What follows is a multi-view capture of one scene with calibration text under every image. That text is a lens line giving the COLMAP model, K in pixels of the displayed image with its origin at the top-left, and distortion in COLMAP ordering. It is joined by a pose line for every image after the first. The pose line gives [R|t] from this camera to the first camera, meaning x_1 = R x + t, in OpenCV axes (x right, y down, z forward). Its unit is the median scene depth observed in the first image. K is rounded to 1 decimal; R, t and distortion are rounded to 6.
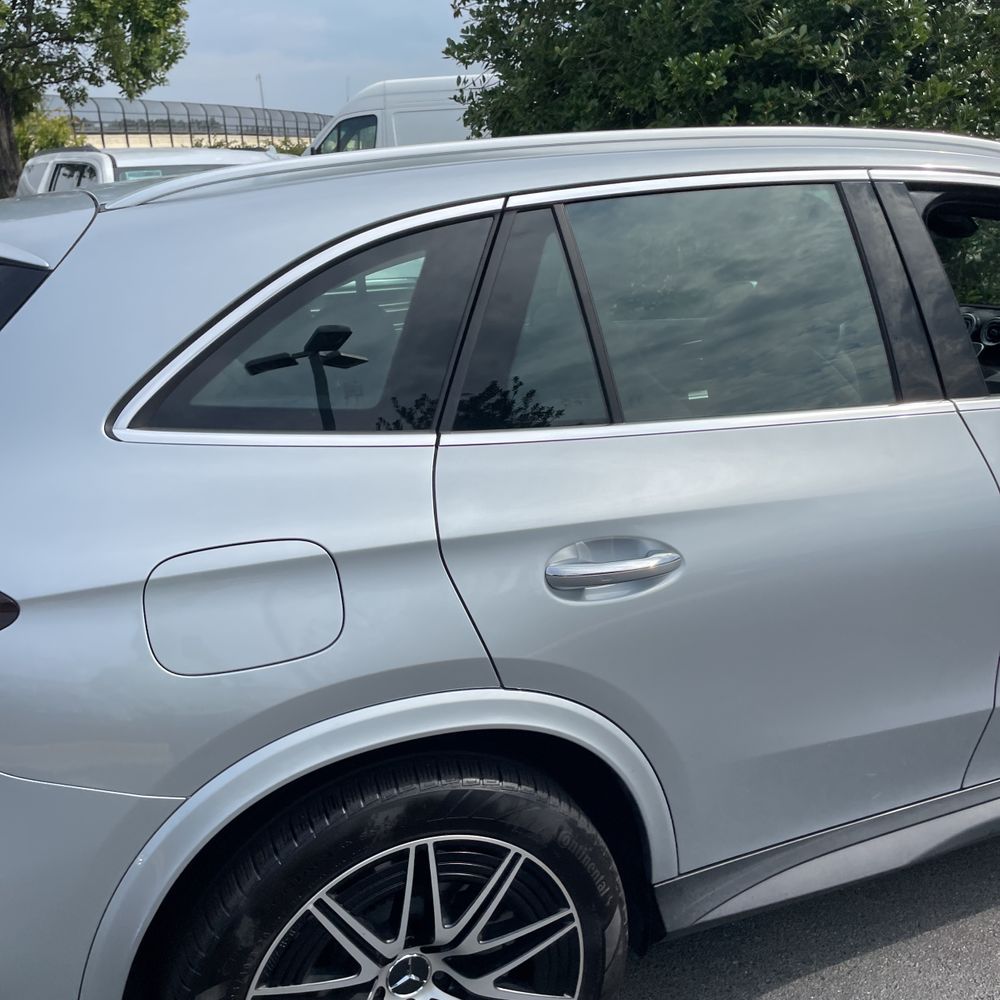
lens RADIAL K [[1021.2, 0, 494.1], [0, 1021.2, 485.7], [0, 0, 1]] dist [0.086099, -0.126639]
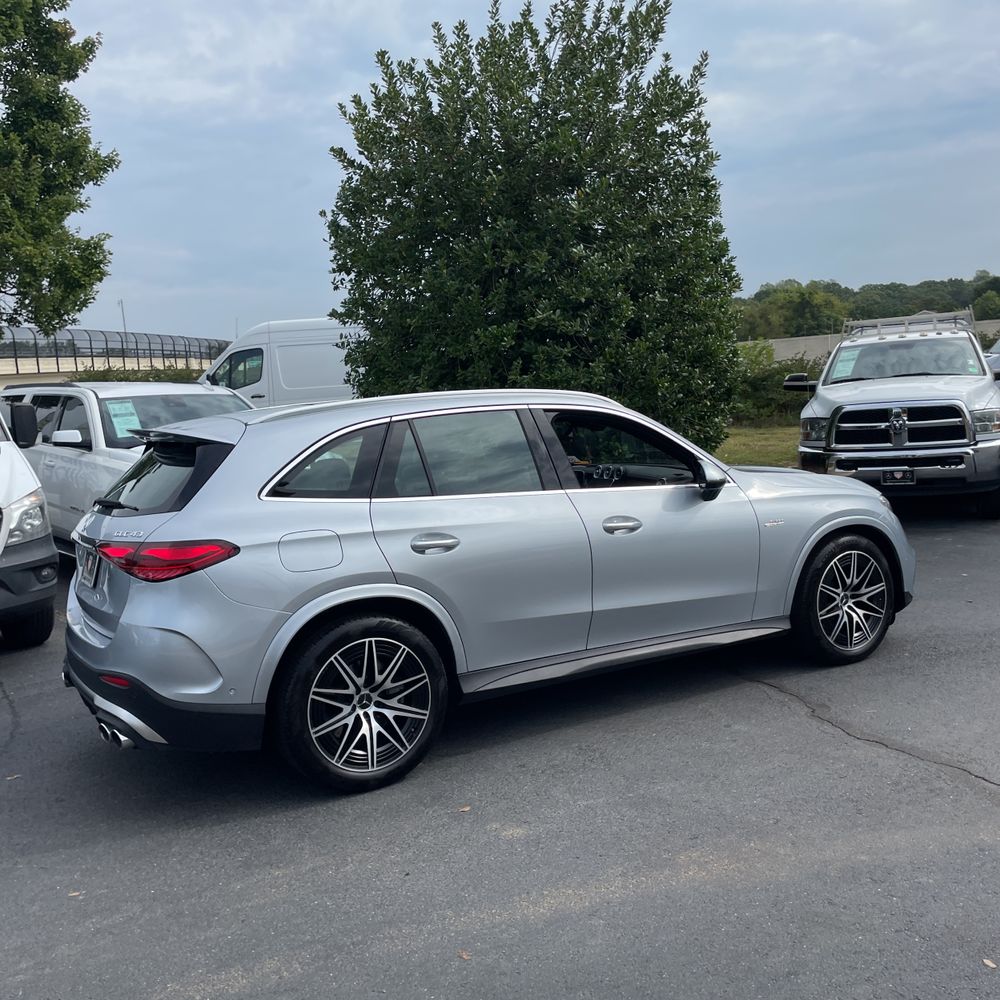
lens RADIAL K [[1019.3, 0, 500.0], [0, 1019.3, 500.0], [0, 0, 1]] dist [0.101876, -0.161715]
pose [[0.989899, -0.031643, 0.138201, -0.083374], [0.056341, 0.982299, -0.178645, 0.438886], [-0.130102, 0.184627, 0.974159, -1.650411]]
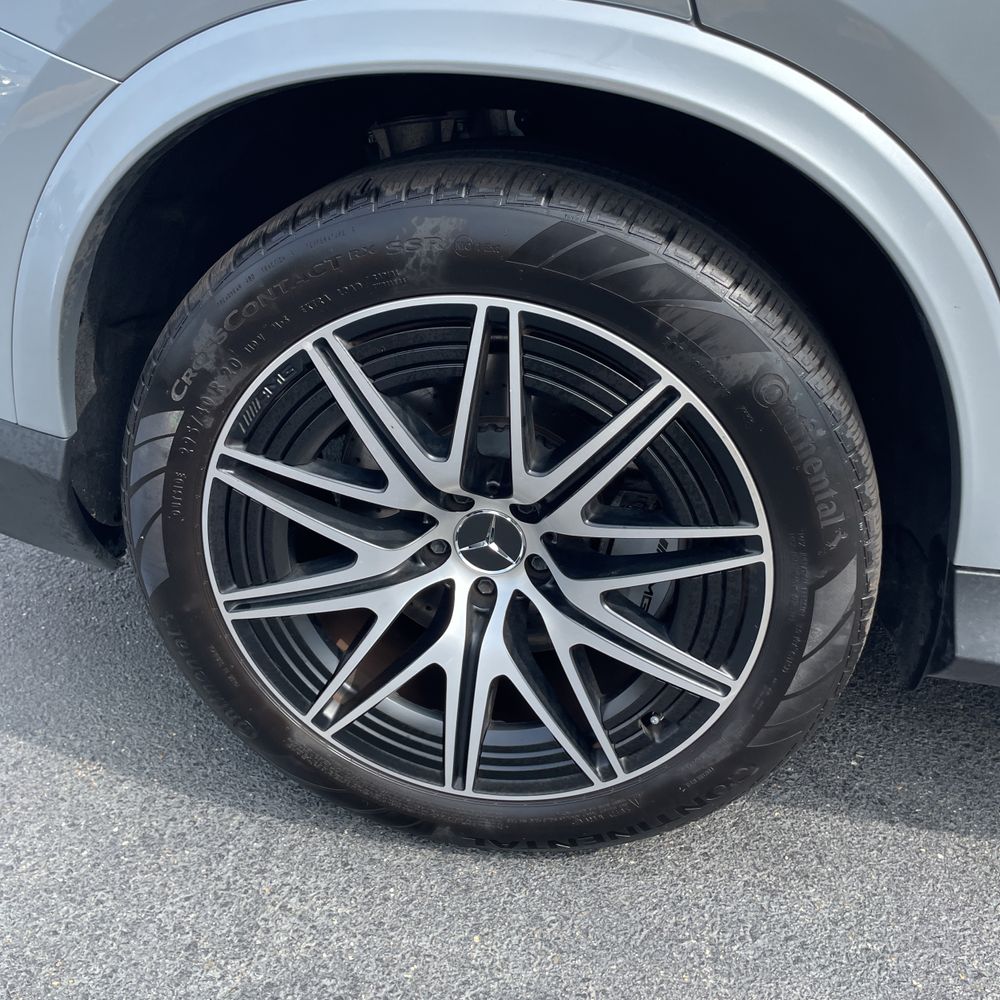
lens RADIAL K [[1019.3, 0, 500.0], [0, 1019.3, 500.0], [0, 0, 1]] dist [0.101876, -0.161715]
pose [[0.842919, 0.300694, -0.446173, 0.192258], [-0.187637, 0.941480, 0.280015, 0.259038], [0.504261, -0.152312, 0.850013, 0.448925]]
